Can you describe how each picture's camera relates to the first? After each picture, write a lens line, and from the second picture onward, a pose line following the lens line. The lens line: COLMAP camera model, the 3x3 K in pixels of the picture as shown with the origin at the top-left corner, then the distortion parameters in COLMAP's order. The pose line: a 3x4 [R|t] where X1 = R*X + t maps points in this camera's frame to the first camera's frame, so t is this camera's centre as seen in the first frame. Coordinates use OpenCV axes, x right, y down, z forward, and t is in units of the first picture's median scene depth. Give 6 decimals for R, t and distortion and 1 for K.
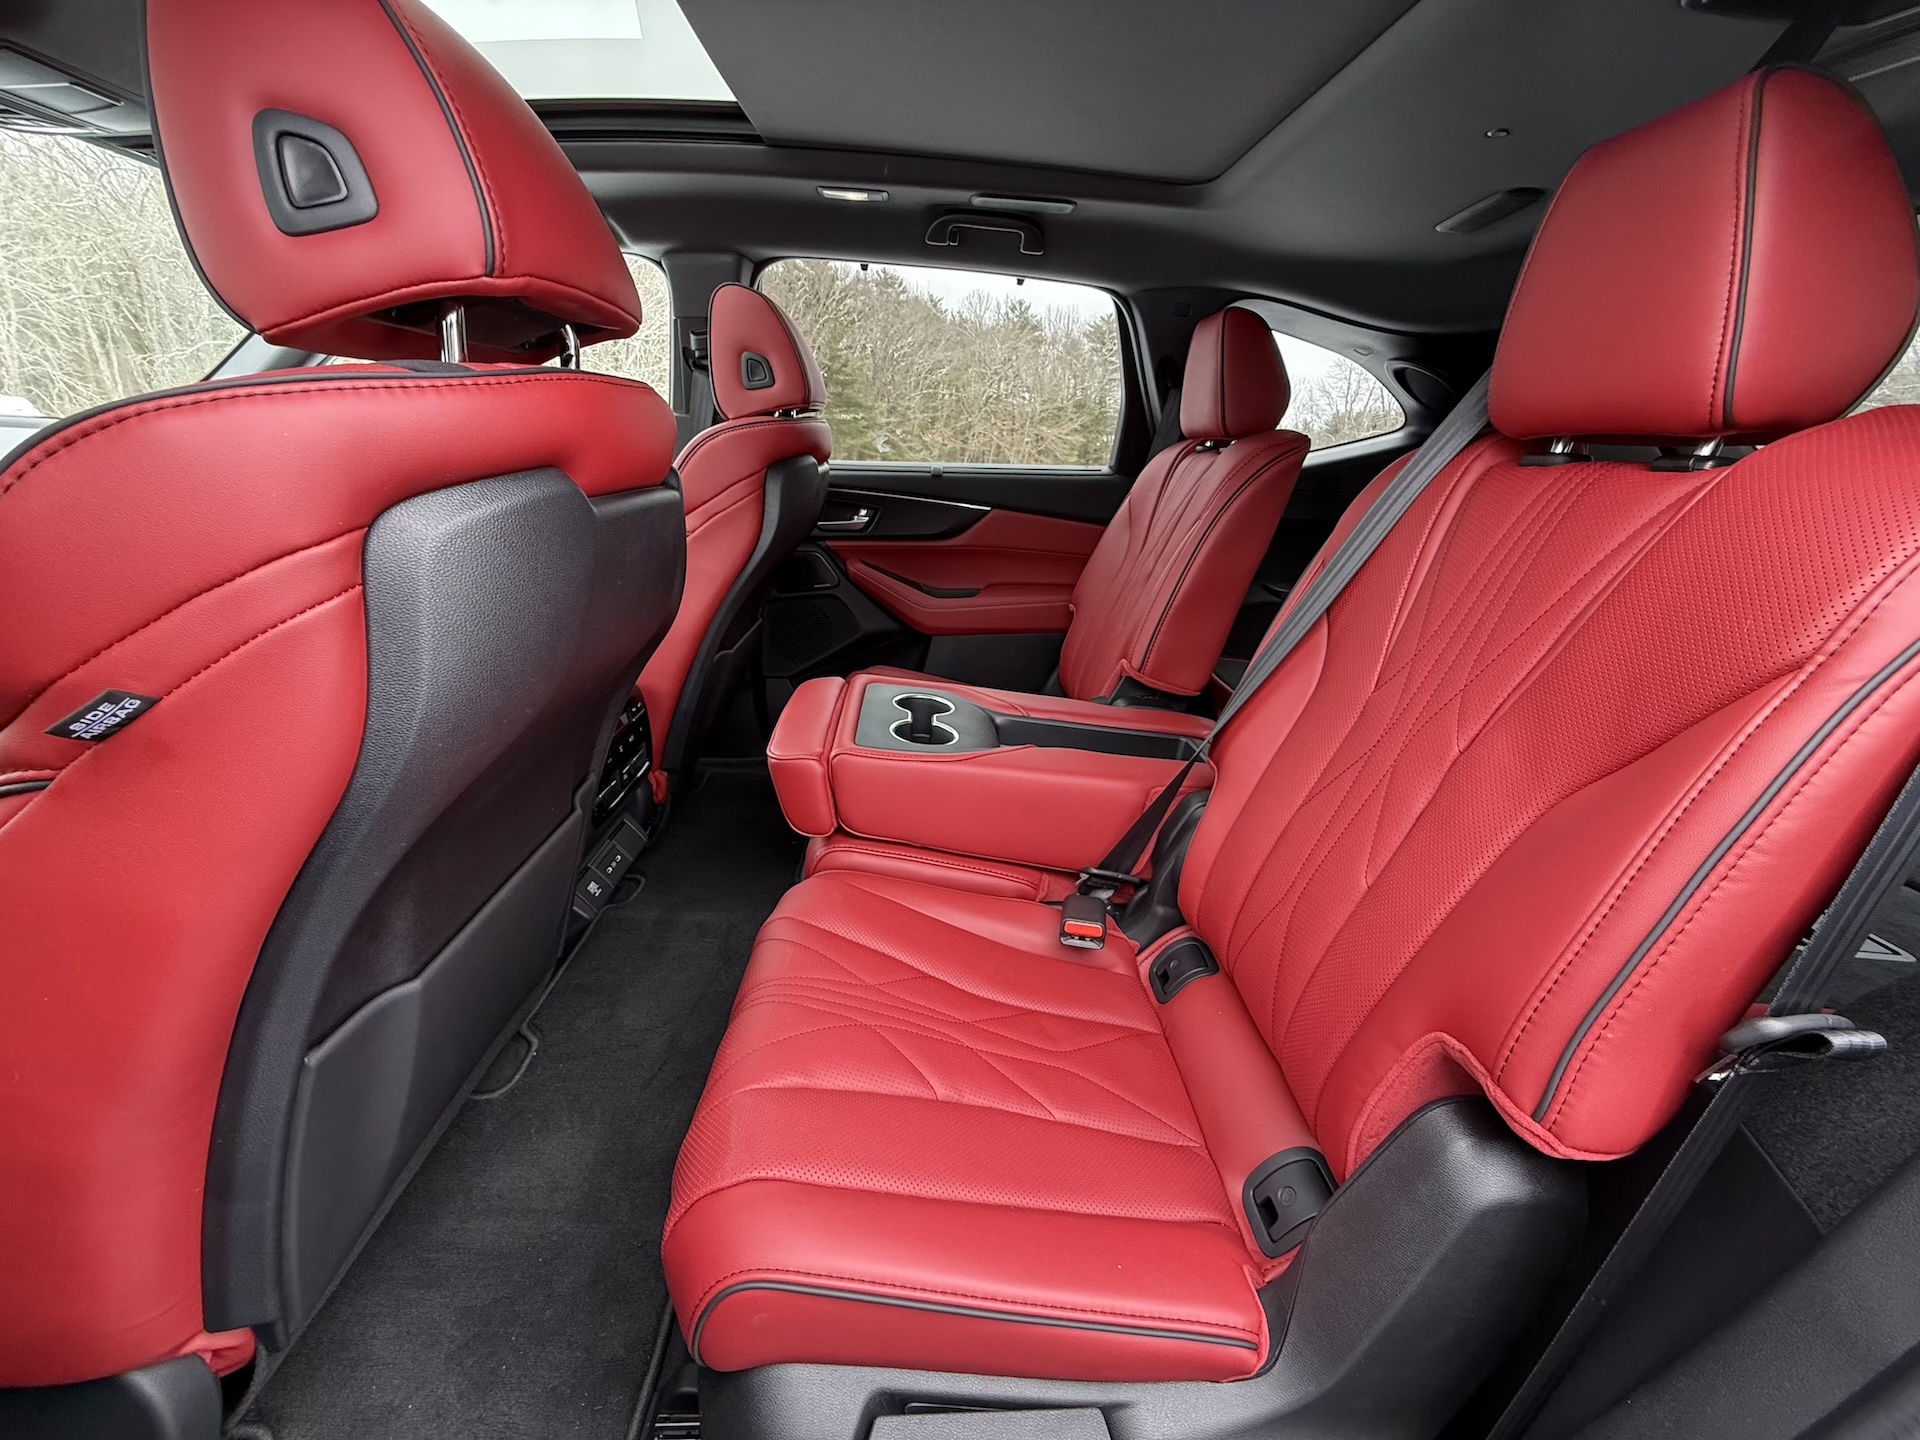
lens RADIAL K [[778.5, 0, 960.8], [0, 778.5, 728.7], [0, 0, 1]] dist [0.000667, 0.000994]
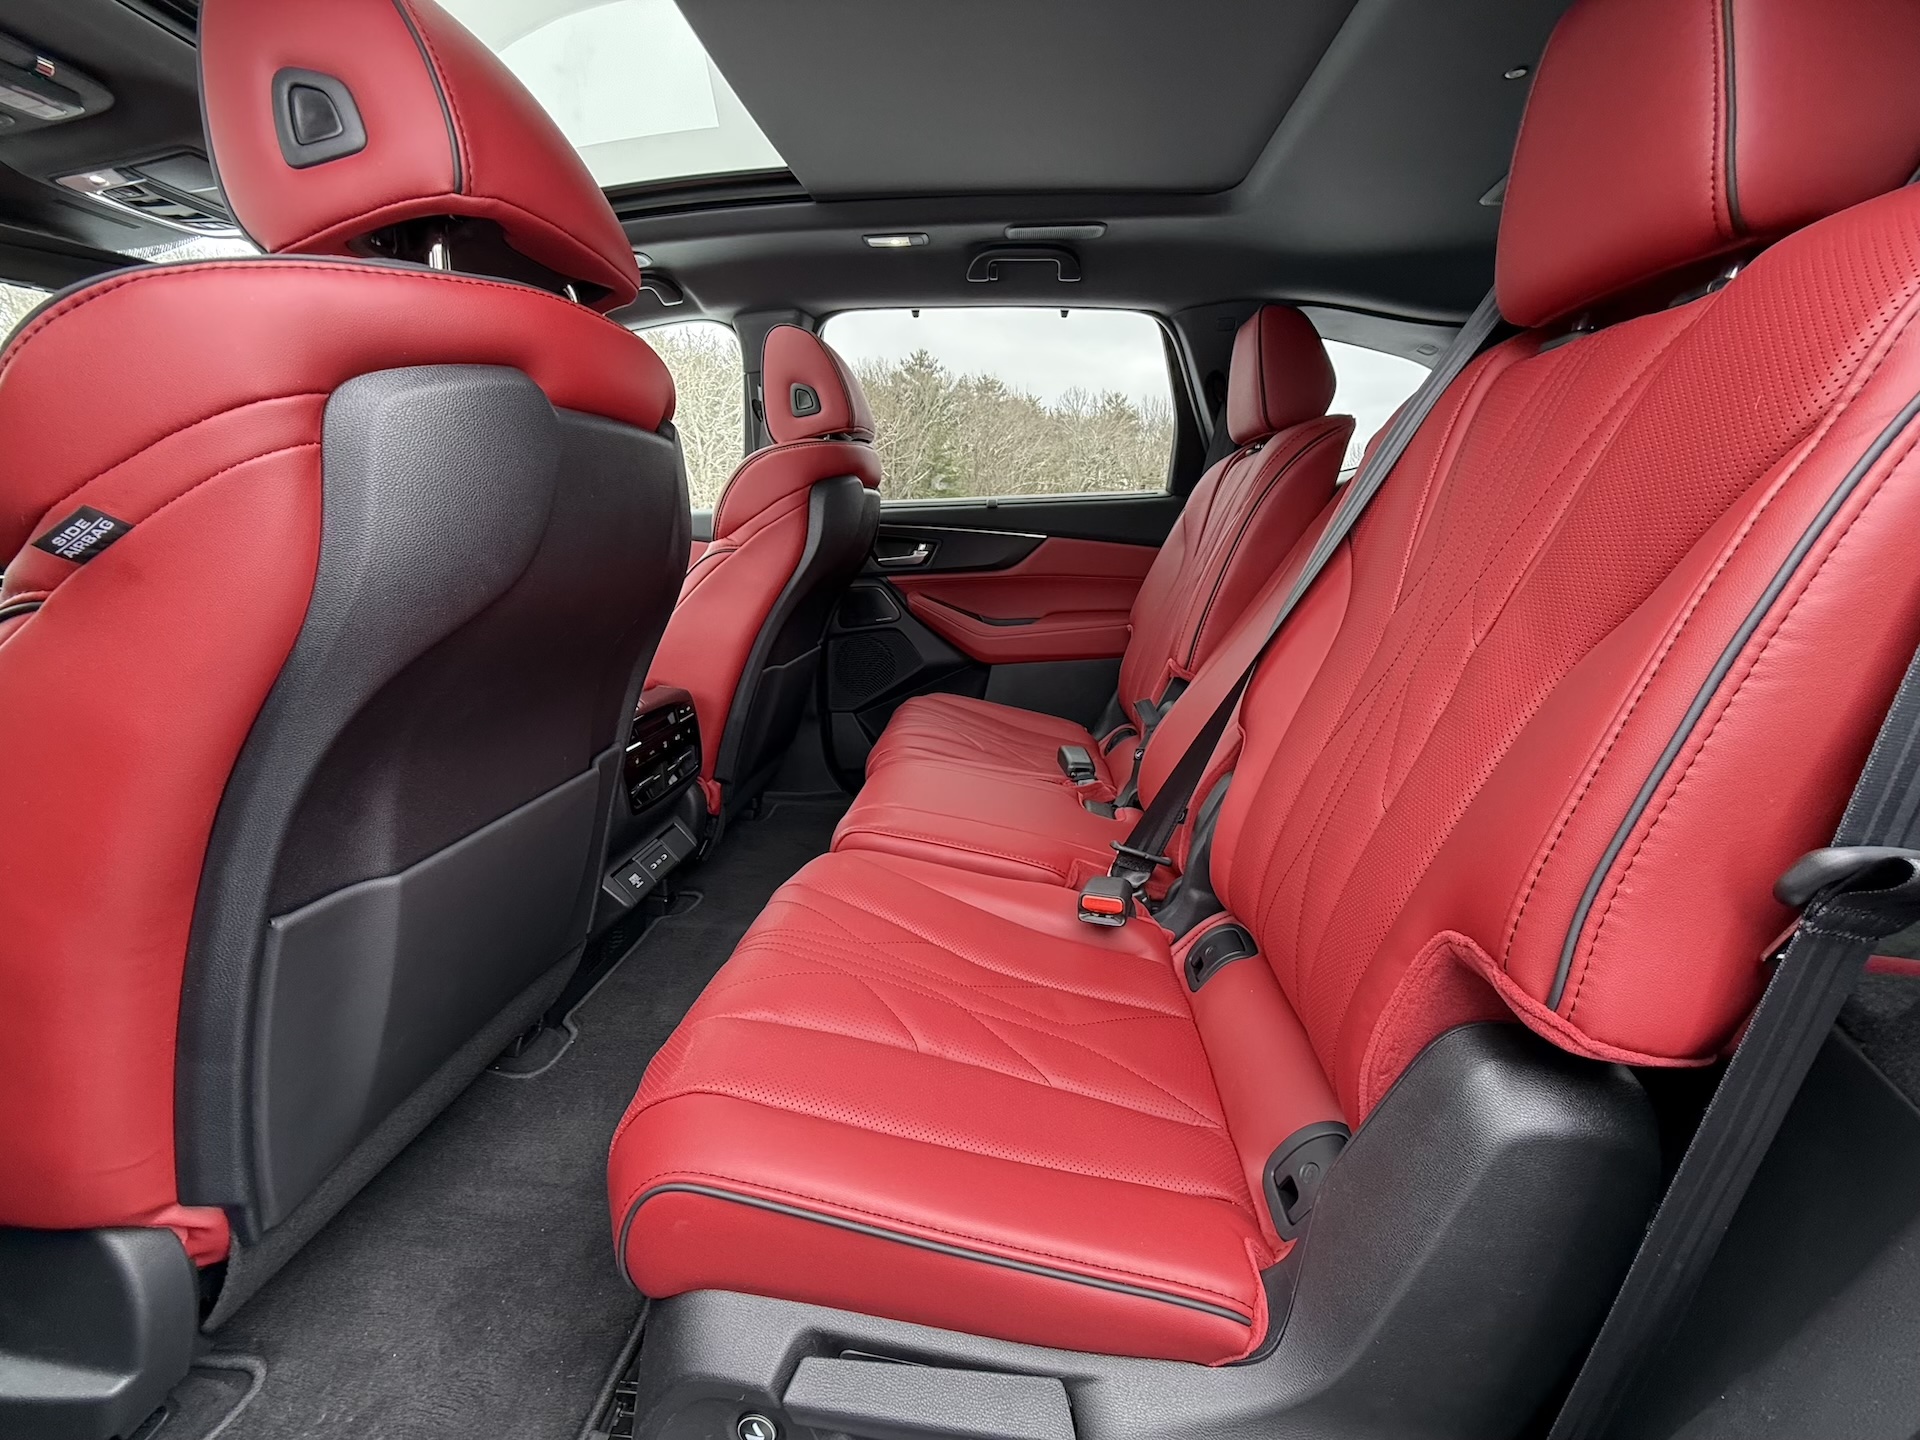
lens RADIAL K [[778.5, 0, 955.2], [0, 778.5, 726.2], [0, 0, 1]] dist [0.000667, 0.000994]
pose [[0.989997, -0.020071, -0.139655, 0.192421], [0.004837, 0.994076, -0.108584, 0.239518], [0.141007, 0.106822, 0.984229, 0.054886]]
